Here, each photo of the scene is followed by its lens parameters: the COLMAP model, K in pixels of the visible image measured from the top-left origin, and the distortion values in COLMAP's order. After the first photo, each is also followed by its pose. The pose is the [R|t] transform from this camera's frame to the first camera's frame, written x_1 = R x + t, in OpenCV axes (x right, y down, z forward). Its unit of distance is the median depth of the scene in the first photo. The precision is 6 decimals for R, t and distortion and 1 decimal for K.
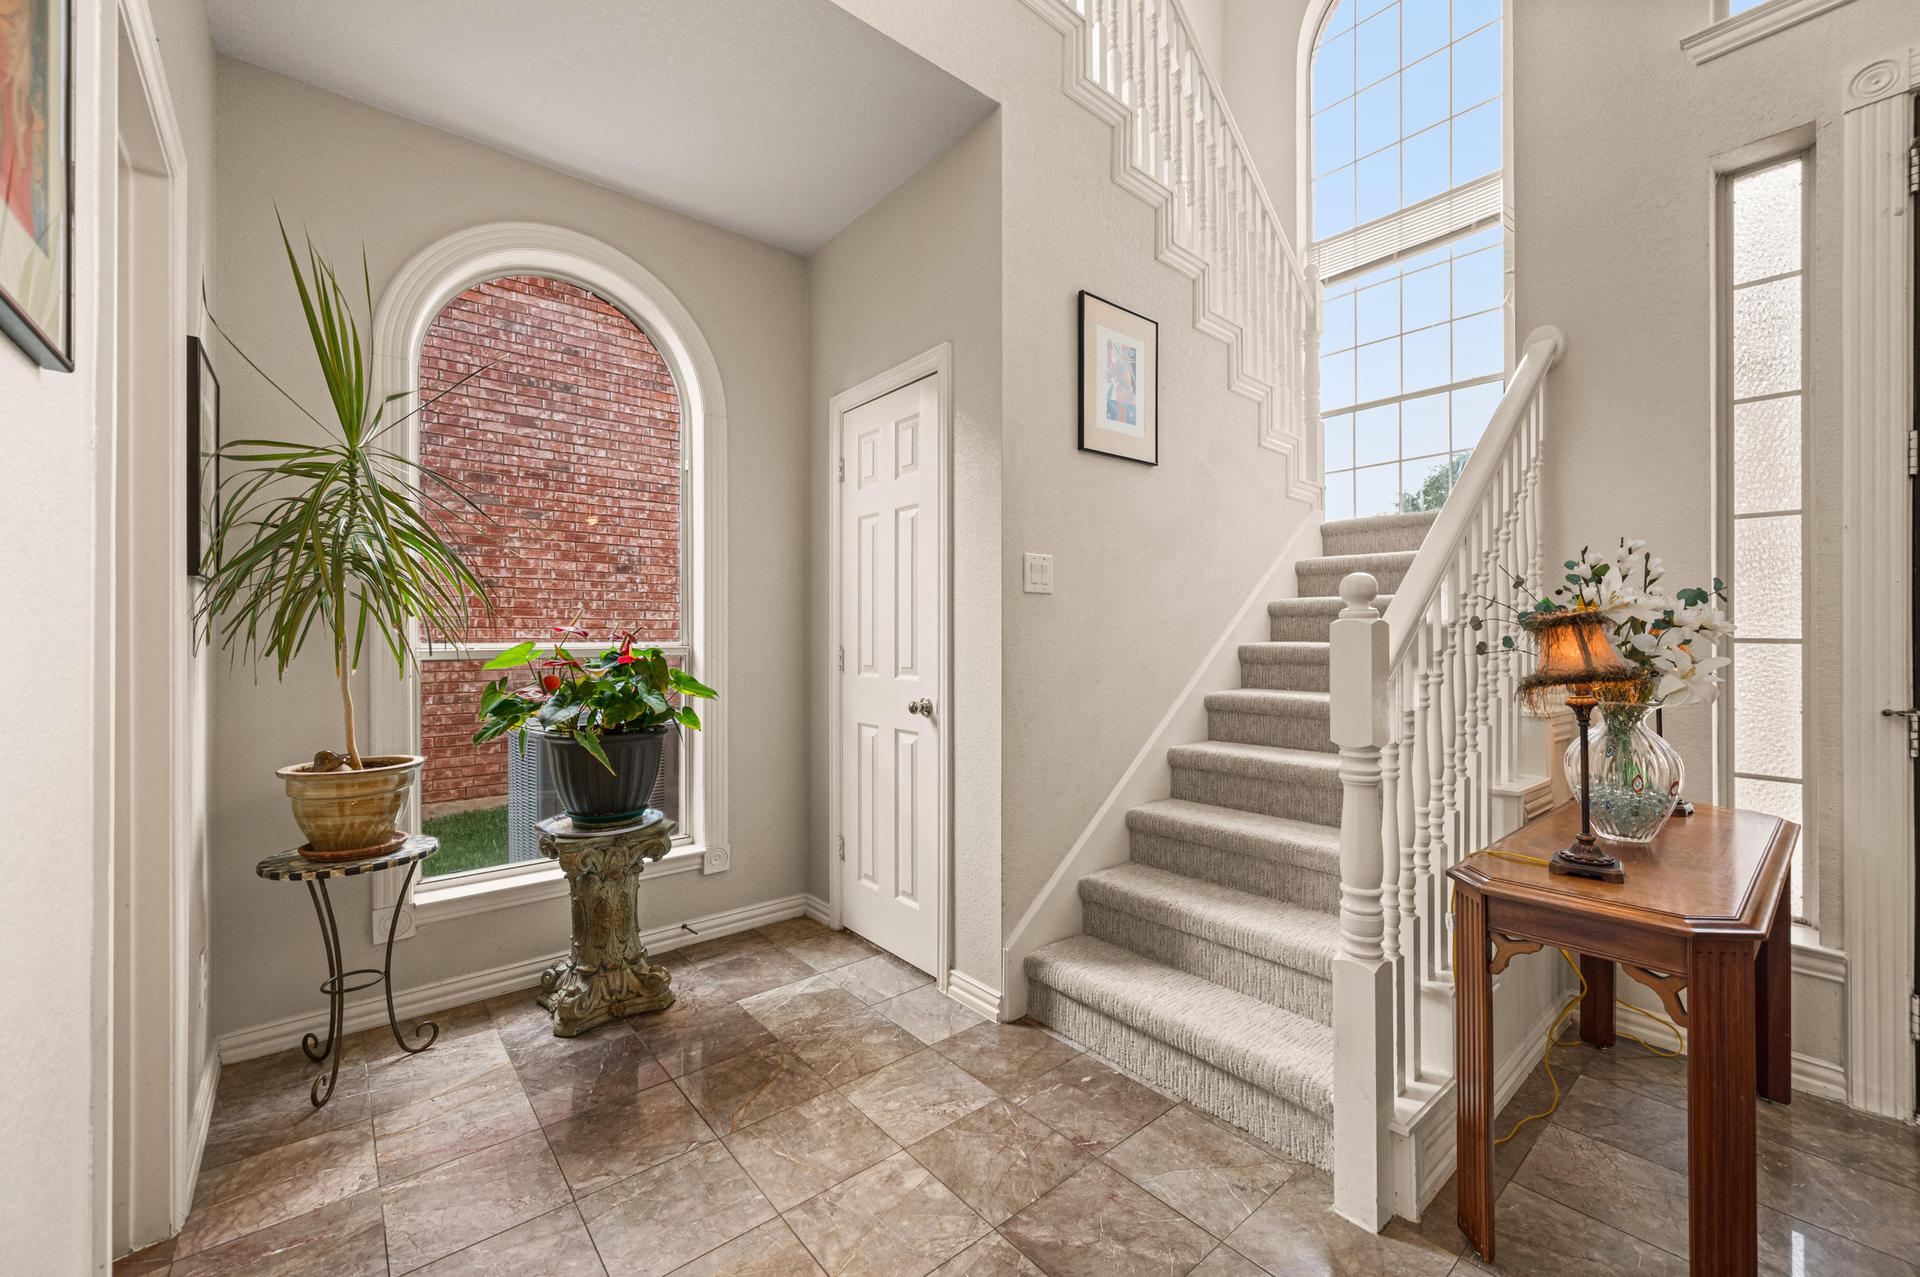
lens RADIAL K [[768.4, 0, 956.9], [0, 768.4, 631.2], [0, 0, 1]] dist [-0.001002, -0.000556]
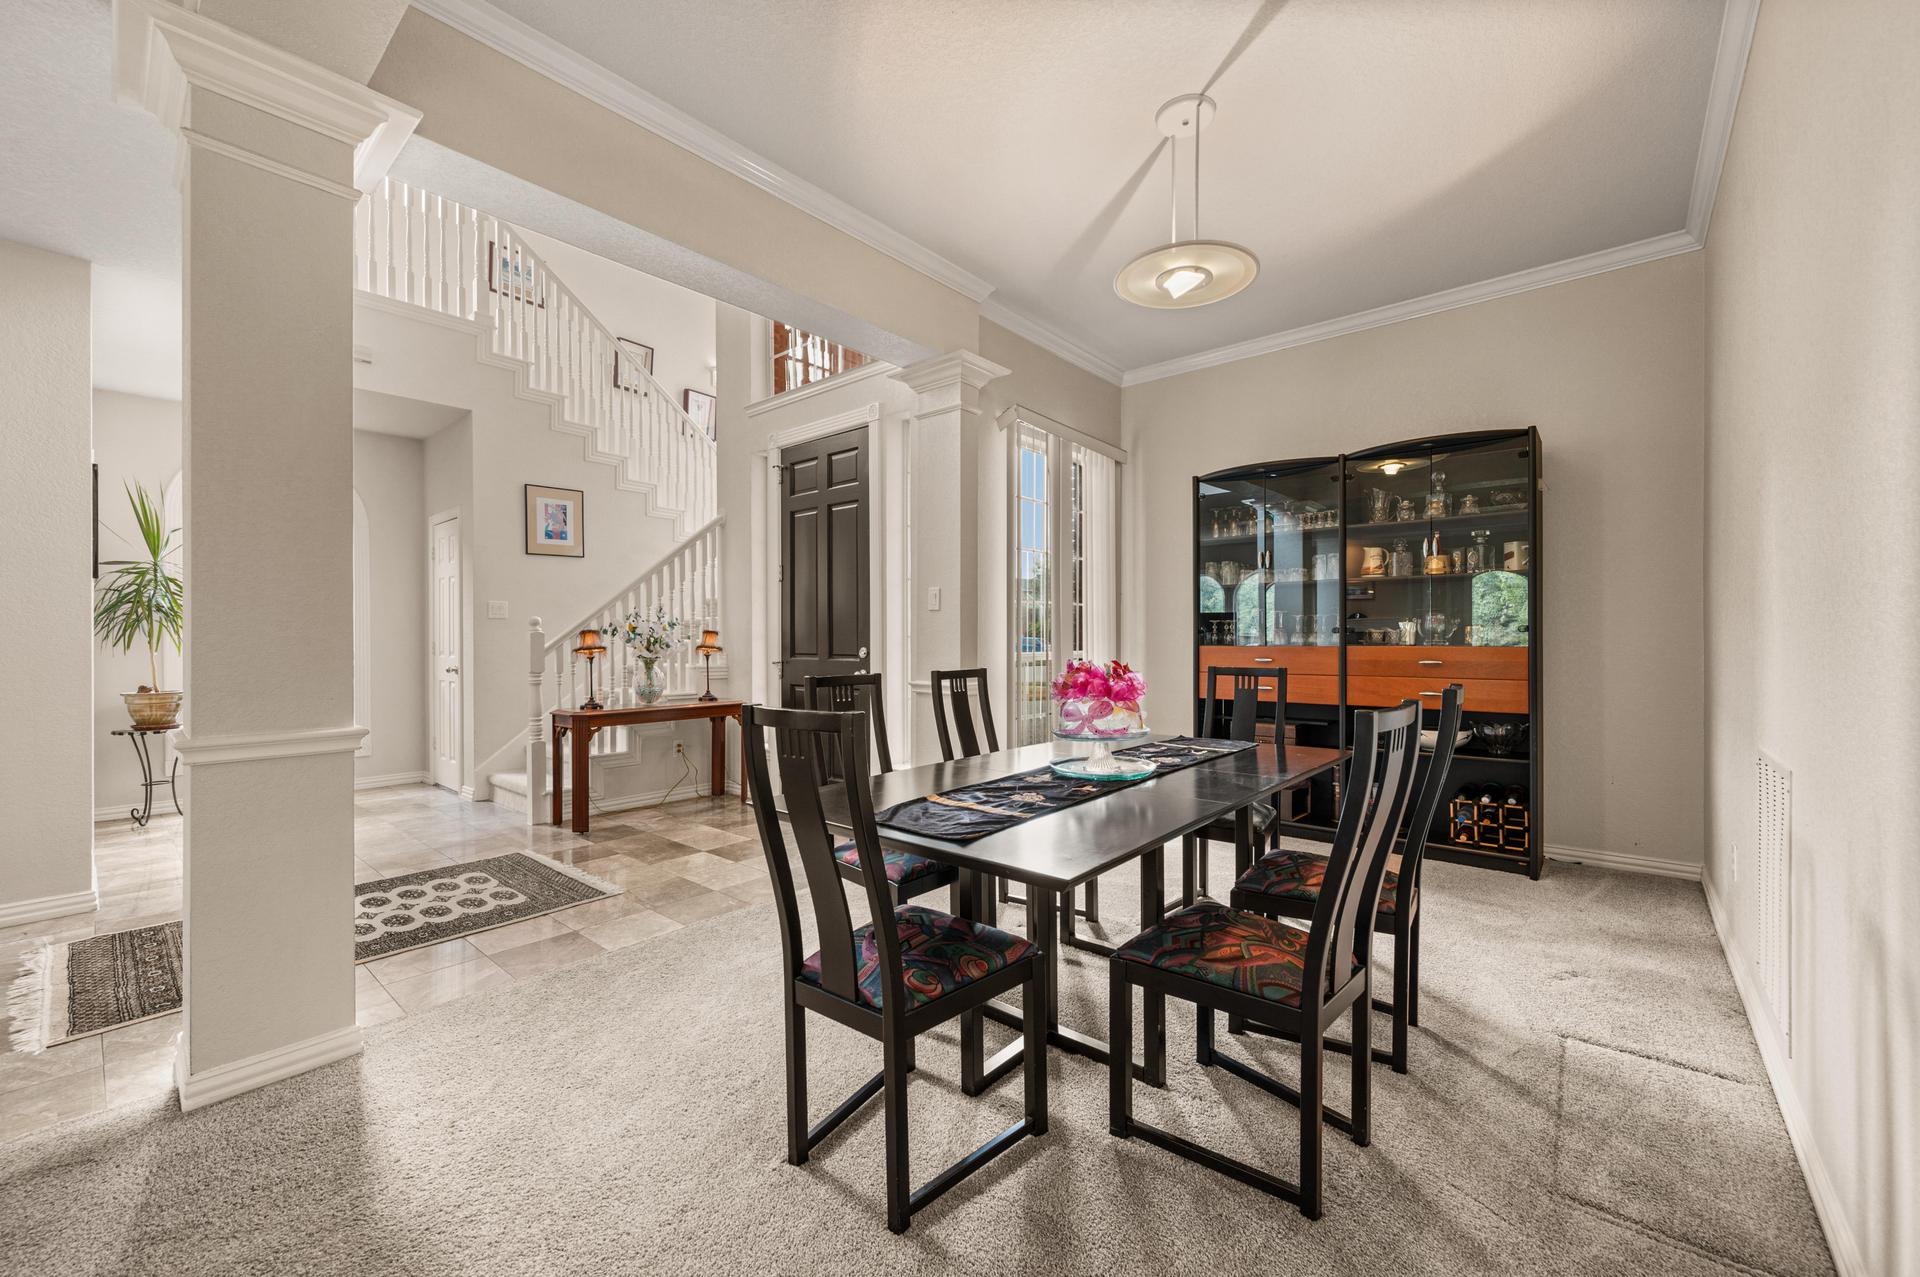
lens RADIAL K [[768.4, 0, 957.6], [0, 768.4, 635.6], [0, 0, 1]] dist [-0.001002, -0.000556]
pose [[0.985802, 0.001278, 0.167906, 1.297935], [-0.003413, 0.999917, 0.012428, -0.038837], [-0.167876, -0.012825, 0.985725, -1.806006]]
